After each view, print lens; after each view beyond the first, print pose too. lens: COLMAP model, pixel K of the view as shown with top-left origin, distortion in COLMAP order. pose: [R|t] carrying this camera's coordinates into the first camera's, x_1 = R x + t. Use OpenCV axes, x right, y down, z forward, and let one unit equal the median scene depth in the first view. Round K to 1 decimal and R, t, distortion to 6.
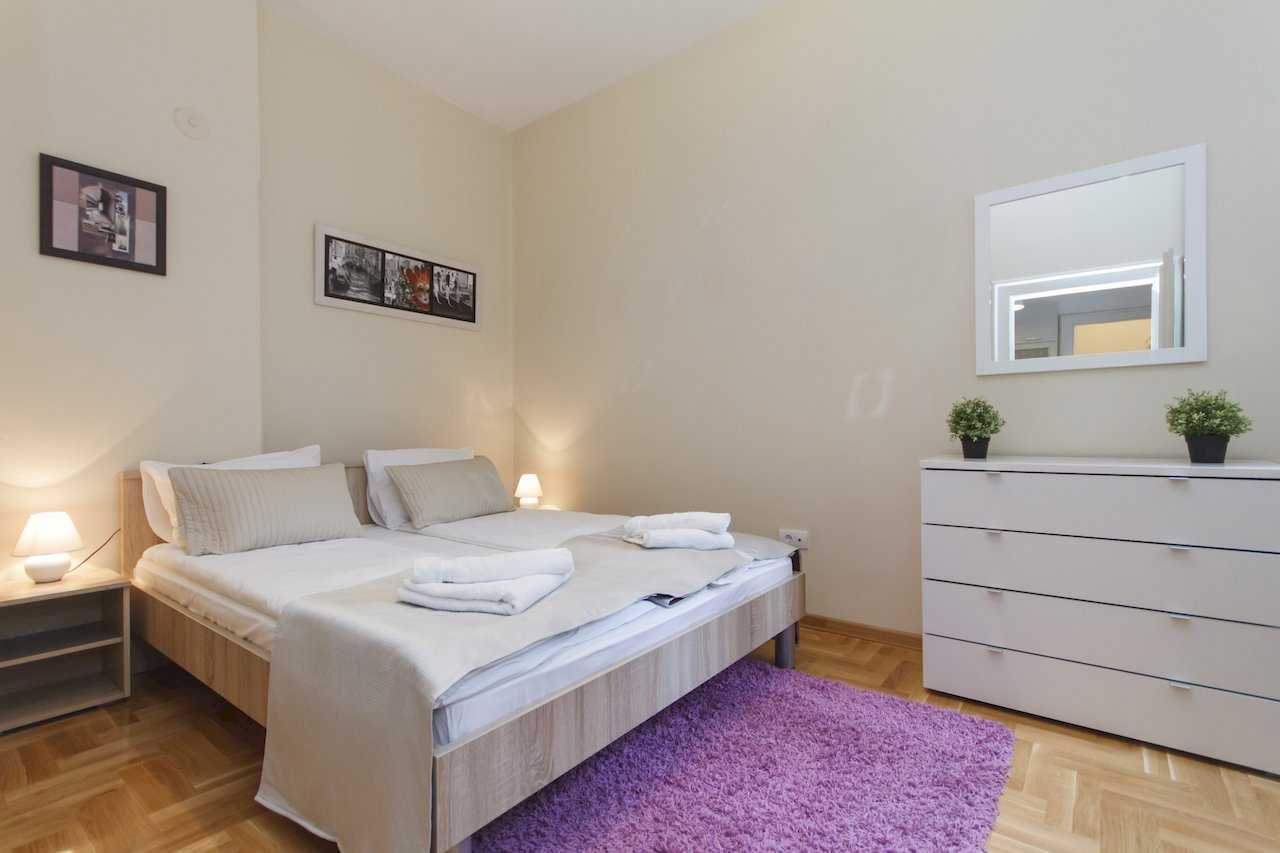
lens RADIAL K [[607.8, 0, 623.7], [0, 607.8, 435.0], [0, 0, 1]] dist [0.014774, 0.000564]
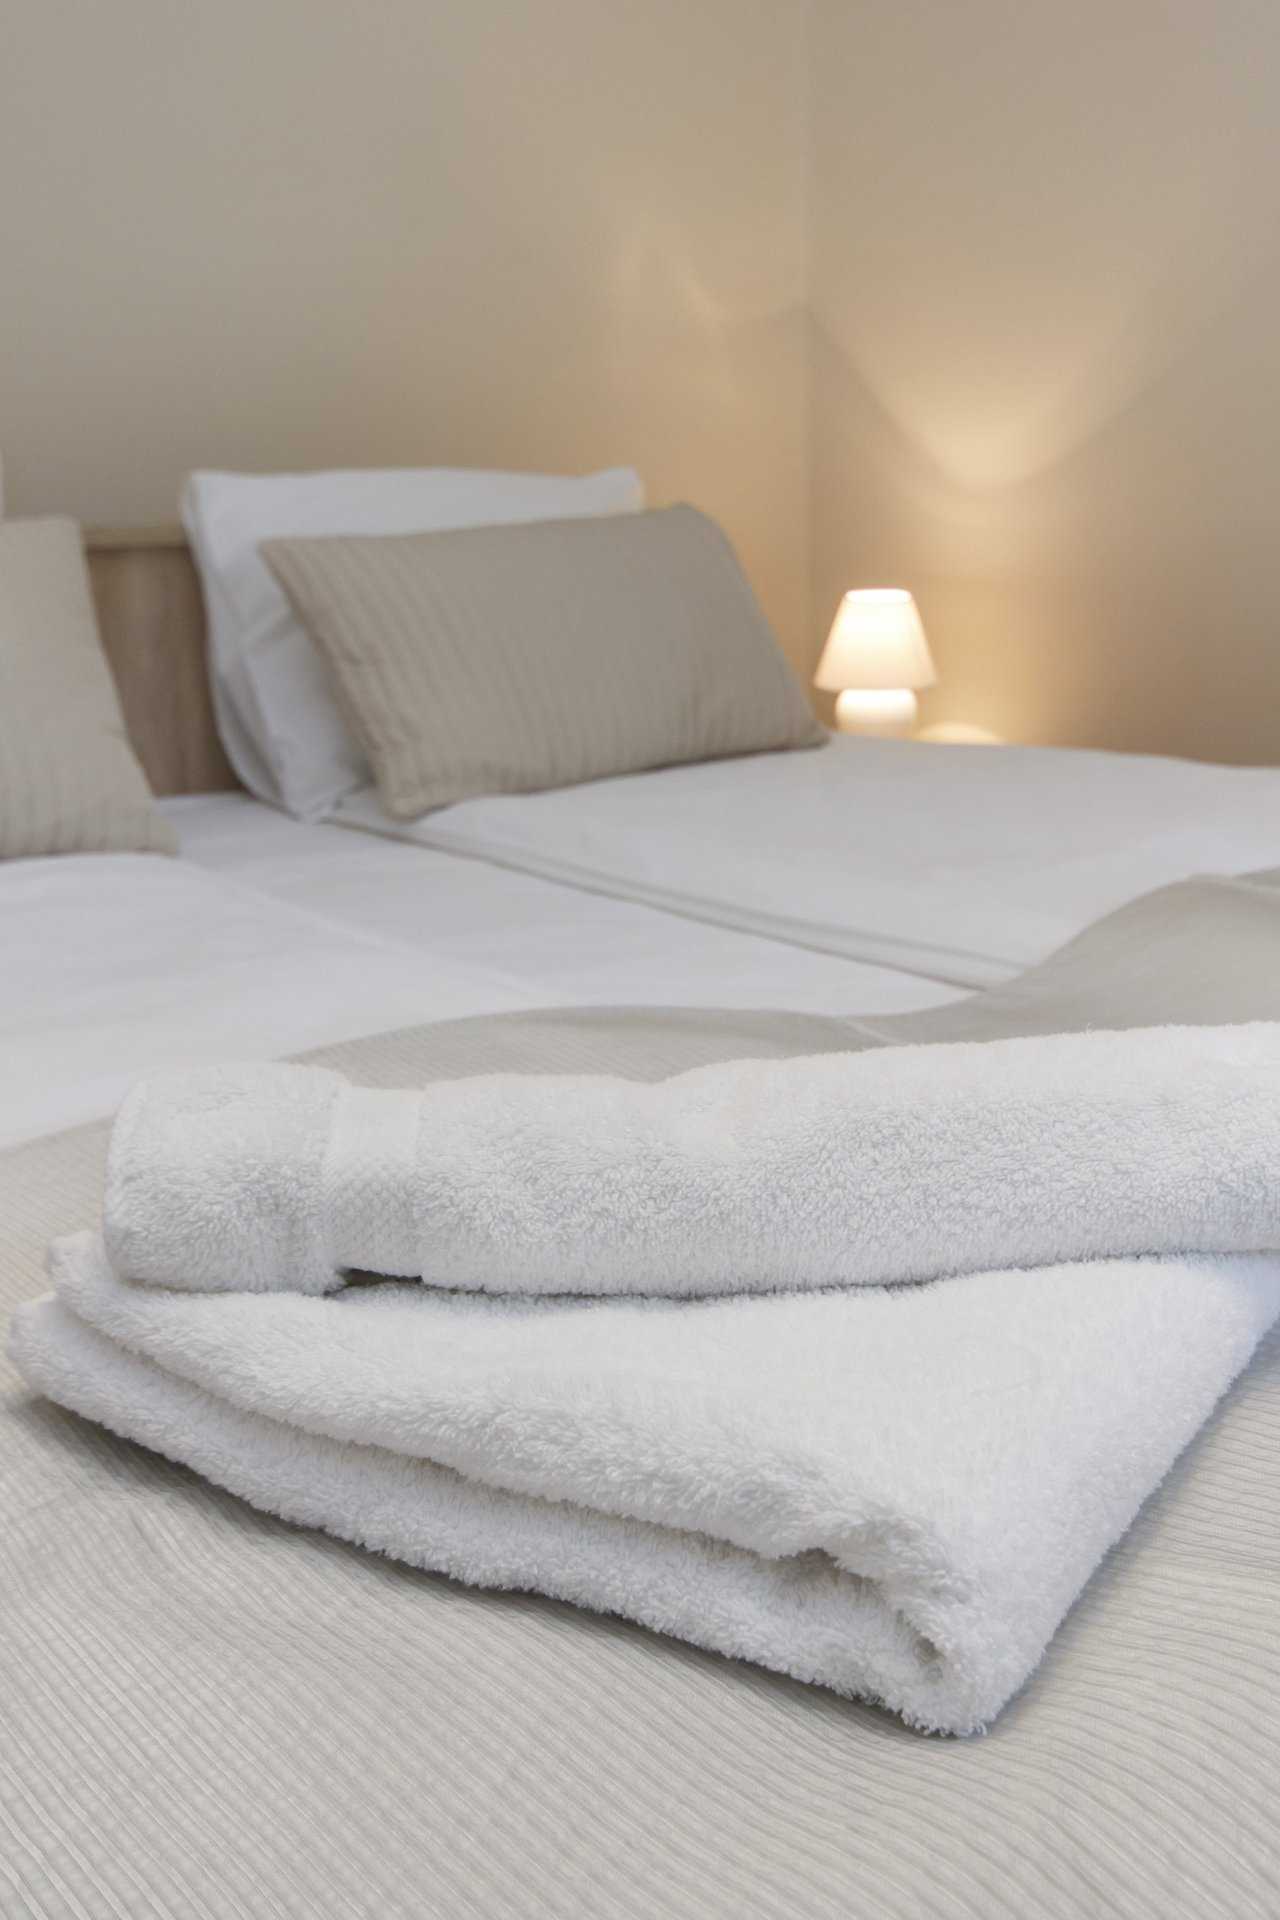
lens RADIAL K [[1877.4, 0, 626.0], [0, 1877.4, 956.0], [0, 0, 1]] dist [-0.022418, 0.000000]
pose [[0.965441, 0.039826, -0.257559, -0.099411], [0.020236, 0.973816, 0.226434, 0.062728], [0.259833, -0.223821, 0.939357, 0.462353]]
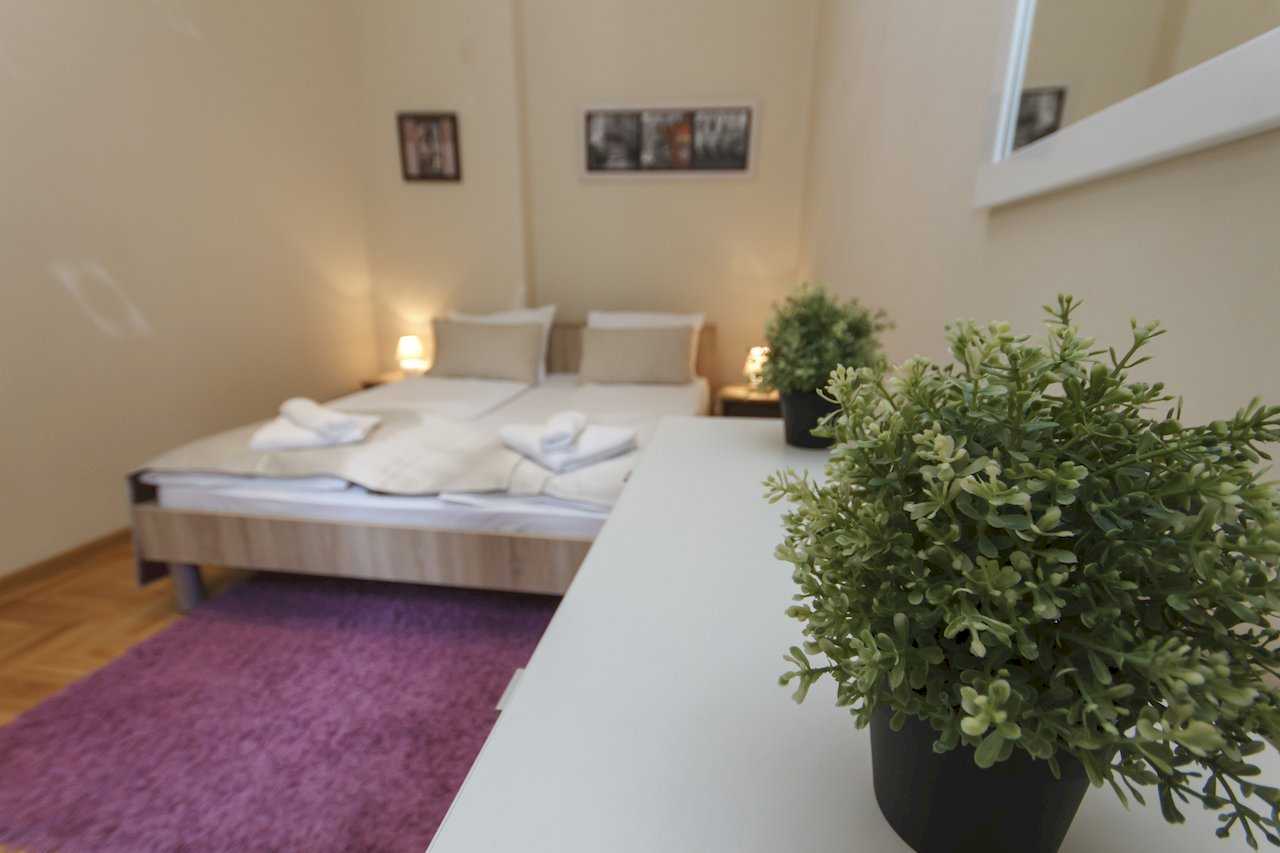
lens RADIAL K [[607.8, 0, 643.0], [0, 607.8, 416.7], [0, 0, 1]] dist [0.014774, 0.000564]
pose [[0.484946, 0.219531, -0.846542, 0.882158], [-0.015779, 0.970020, 0.242512, -0.085343], [0.874402, -0.104248, 0.473872, 0.707710]]
